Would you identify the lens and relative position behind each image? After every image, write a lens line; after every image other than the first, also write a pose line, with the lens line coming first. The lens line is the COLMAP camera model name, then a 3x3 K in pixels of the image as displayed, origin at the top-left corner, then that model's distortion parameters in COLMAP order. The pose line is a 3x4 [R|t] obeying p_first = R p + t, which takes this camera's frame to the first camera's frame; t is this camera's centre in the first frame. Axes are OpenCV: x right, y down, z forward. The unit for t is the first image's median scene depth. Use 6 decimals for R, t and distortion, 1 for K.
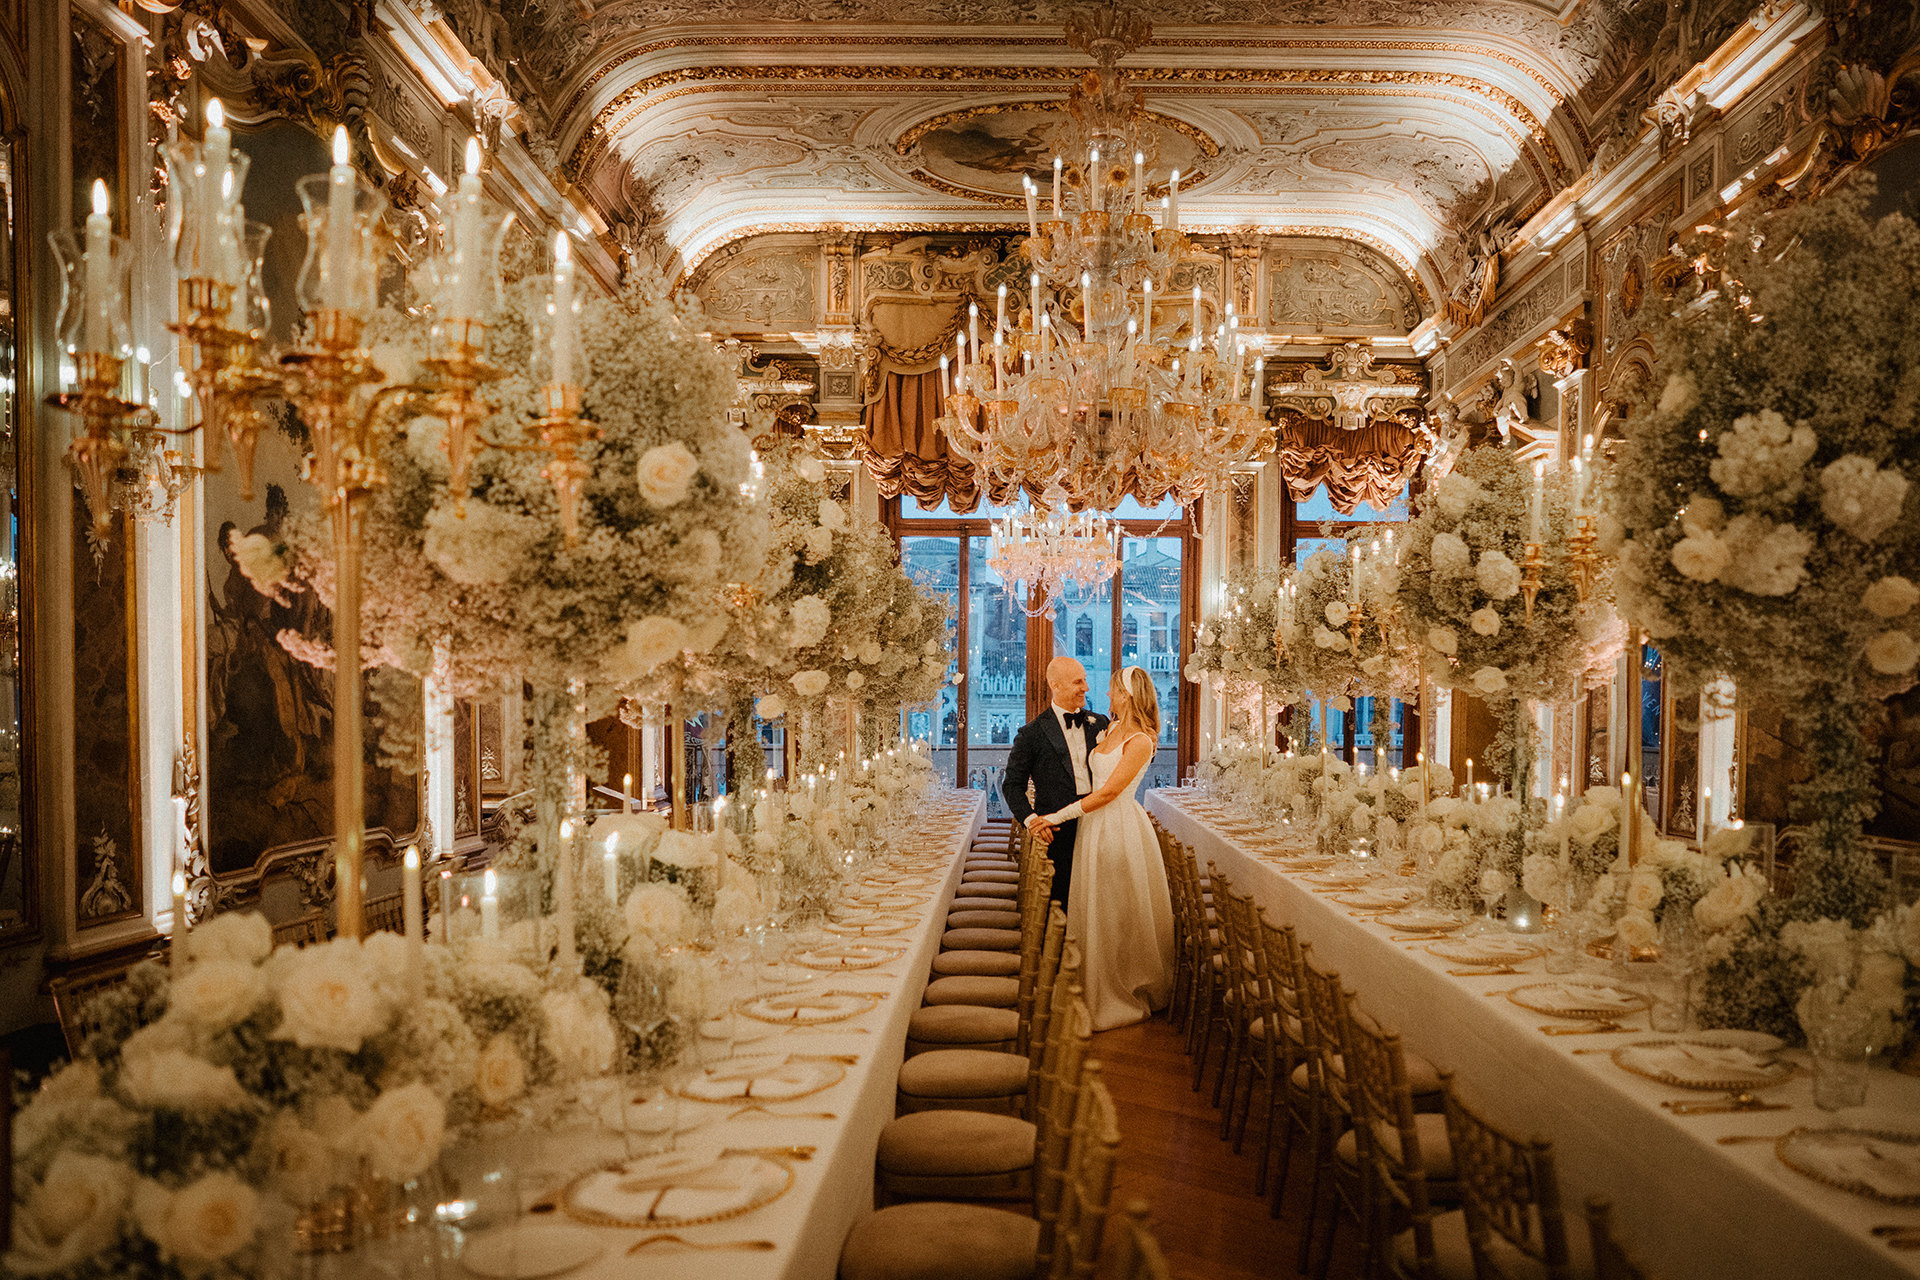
lens RADIAL K [[1722.2, 0, 883.1], [0, 1722.2, 642.9], [0, 0, 1]] dist [-0.046192, 0.000823]
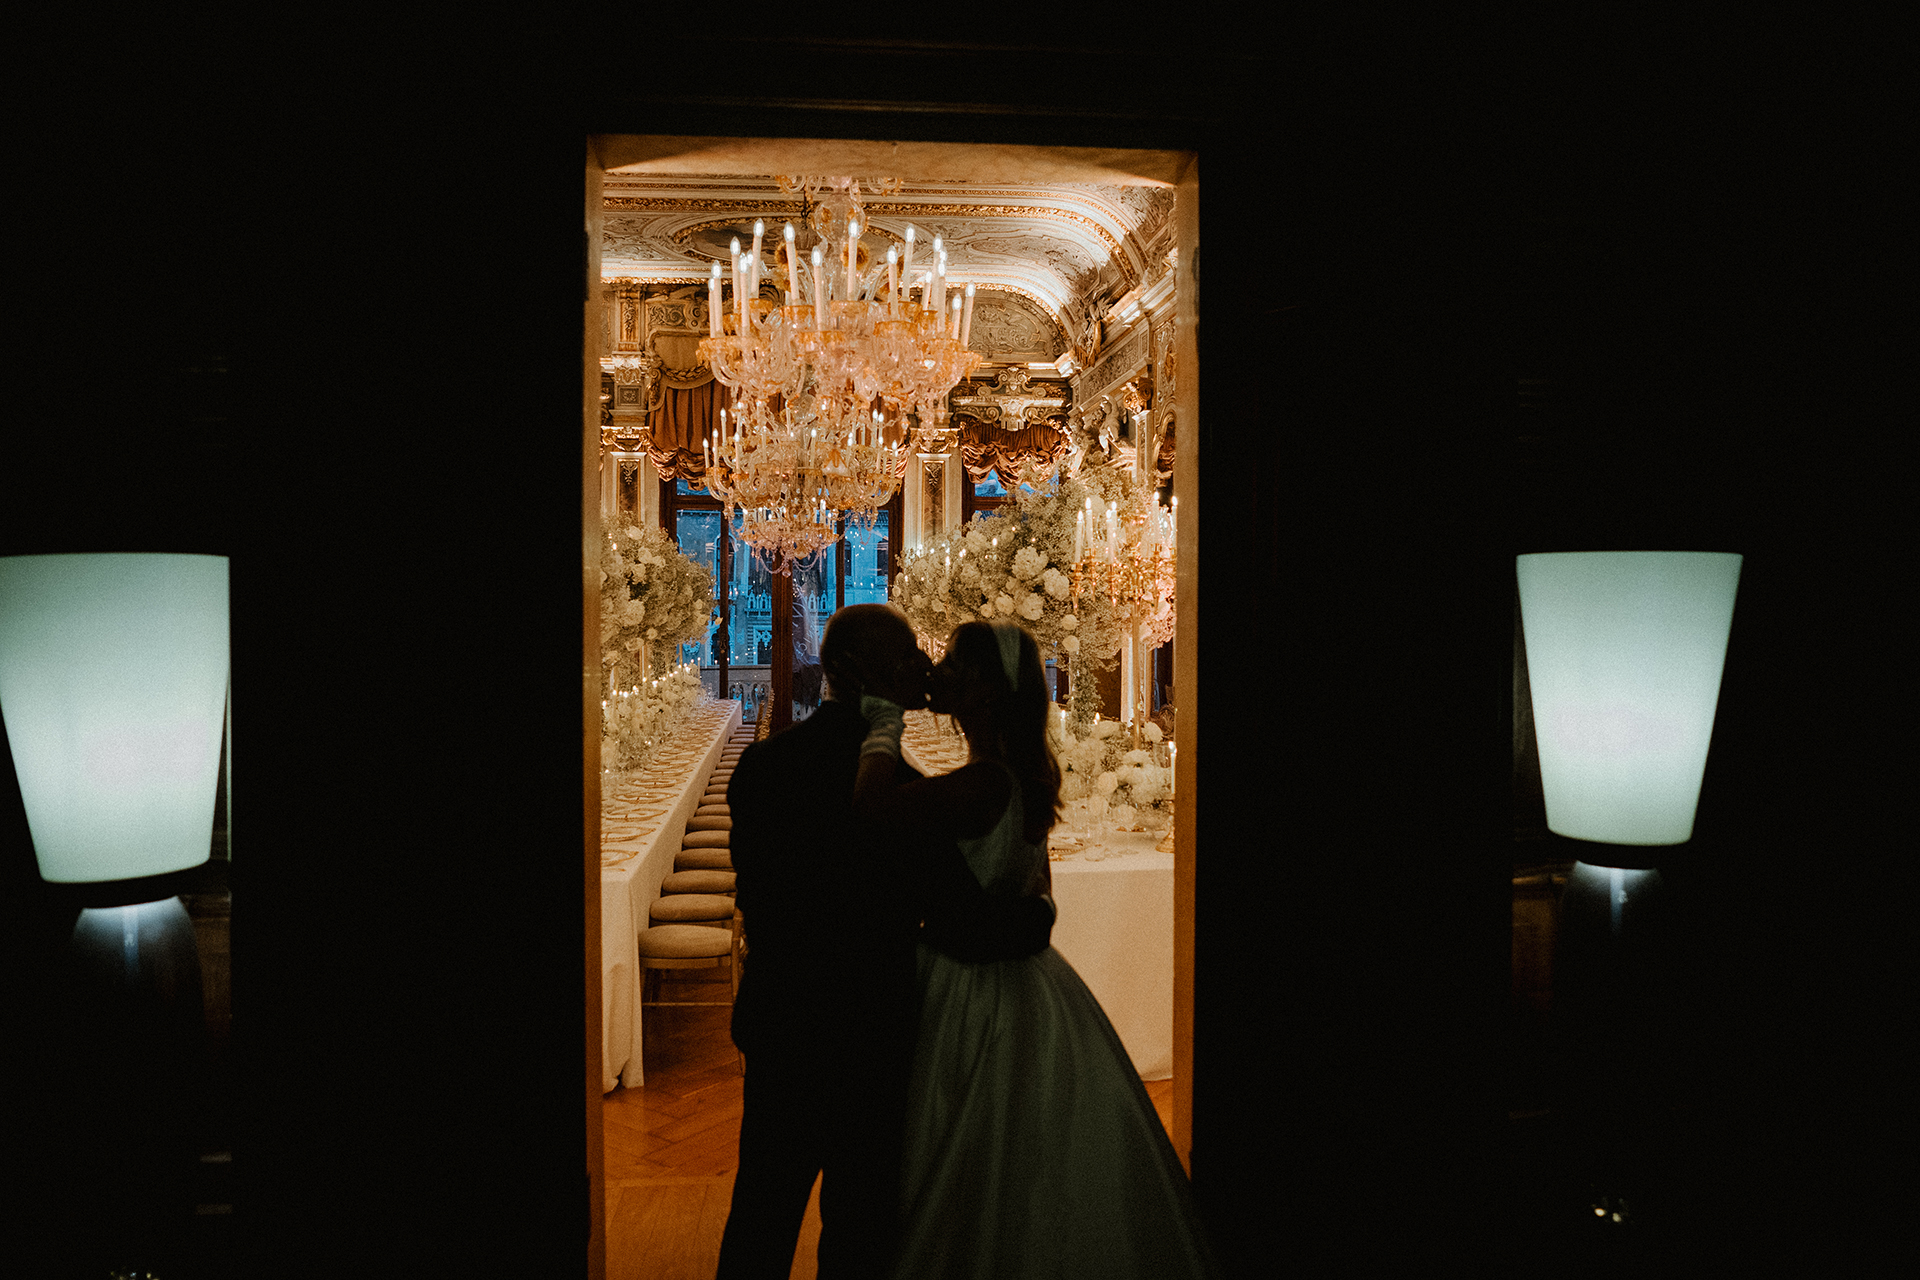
lens RADIAL K [[1722.2, 0, 883.1], [0, 1722.2, 642.9], [0, 0, 1]] dist [-0.046192, 0.000823]
pose [[0.991174, -0.004660, 0.132483, -0.008097], [-0.002210, 0.998663, 0.051655, -0.029376], [-0.132547, -0.051492, 0.989838, -0.348879]]
